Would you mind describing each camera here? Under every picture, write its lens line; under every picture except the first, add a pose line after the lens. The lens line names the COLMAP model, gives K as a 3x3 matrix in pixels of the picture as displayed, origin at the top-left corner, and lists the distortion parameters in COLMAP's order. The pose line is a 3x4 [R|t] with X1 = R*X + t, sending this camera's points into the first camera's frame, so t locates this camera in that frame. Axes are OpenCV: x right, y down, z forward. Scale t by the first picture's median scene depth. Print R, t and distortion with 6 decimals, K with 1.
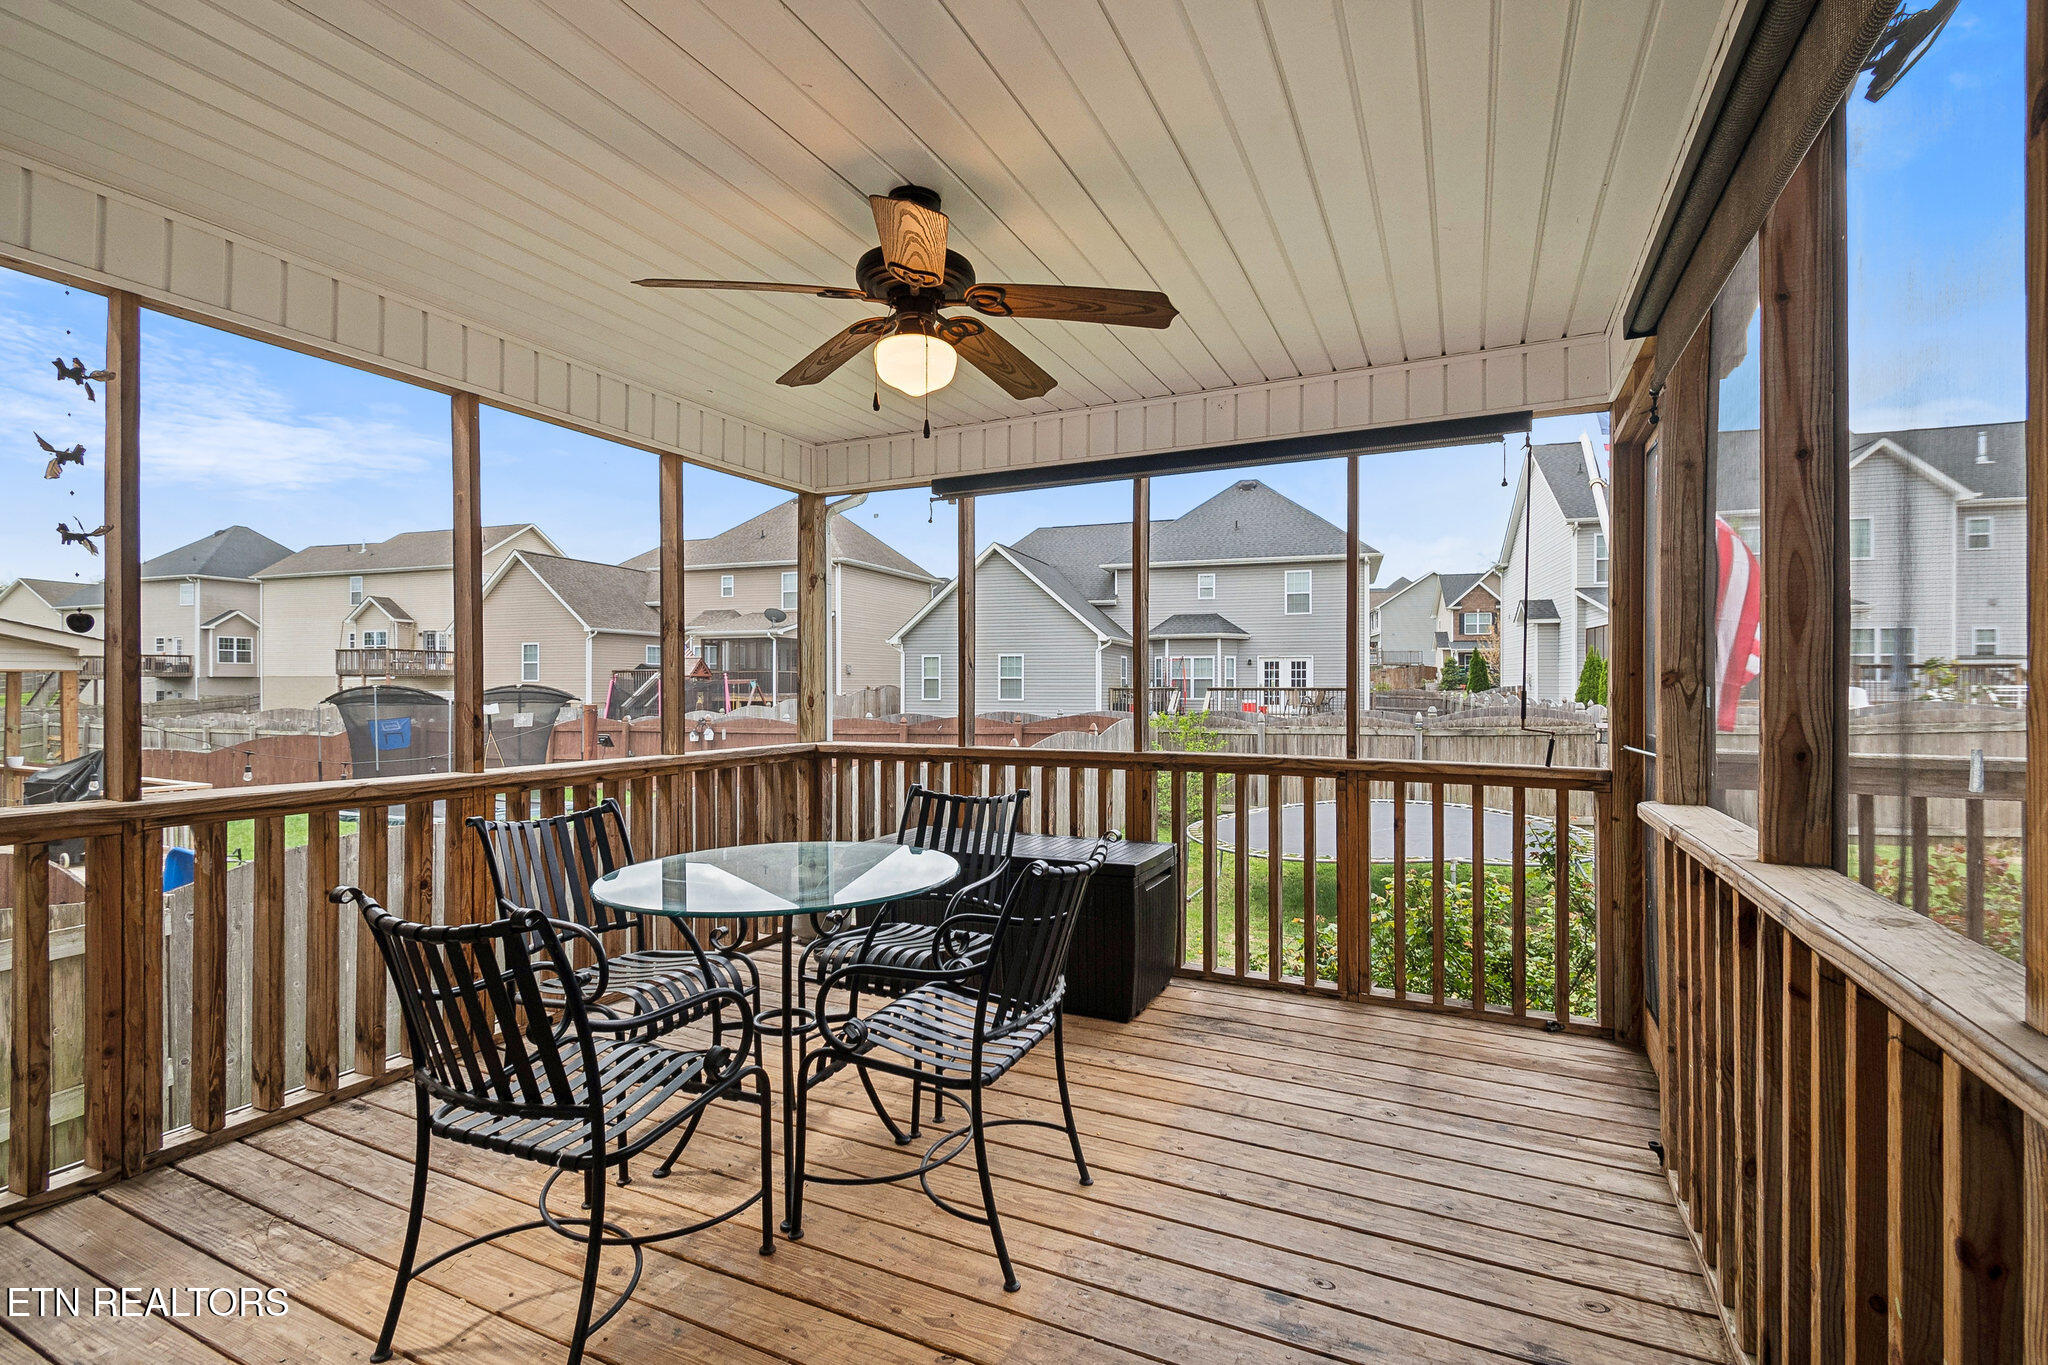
lens RADIAL K [[924.9, 0, 1025.7], [0, 924.9, 682.1], [0, 0, 1]] dist [0.001118, 0.000090]
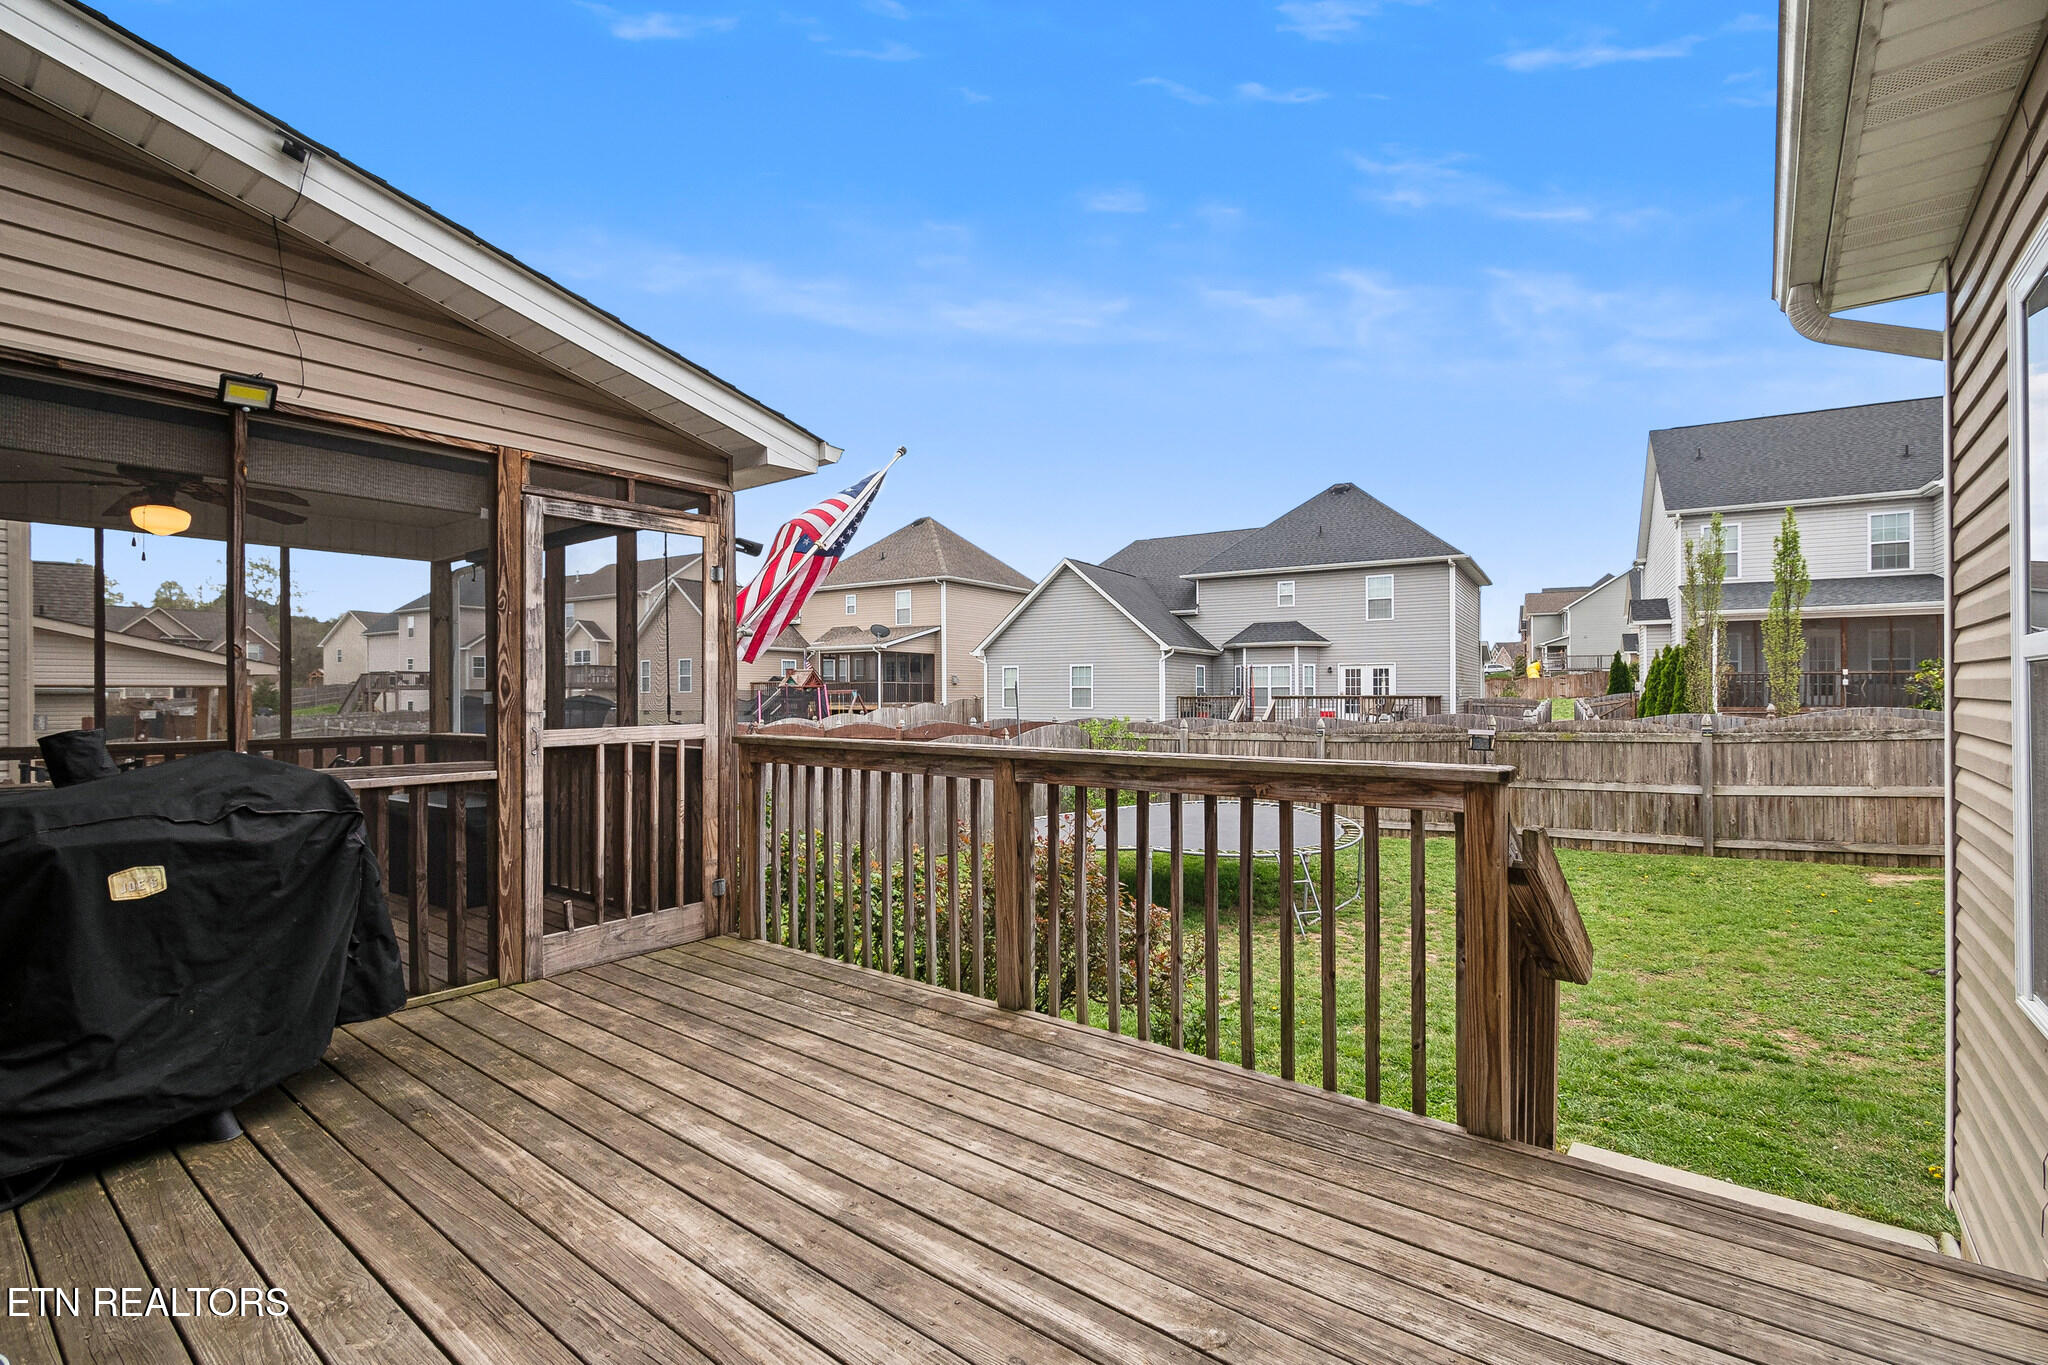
lens RADIAL K [[924.9, 0, 1019.4], [0, 924.9, 689.8], [0, 0, 1]] dist [0.001118, 0.000090]
pose [[0.976315, -0.004498, -0.216305, 0.132935], [0.004049, 0.999989, -0.002520, 0.000659], [0.216314, 0.001584, 0.976323, -0.031234]]
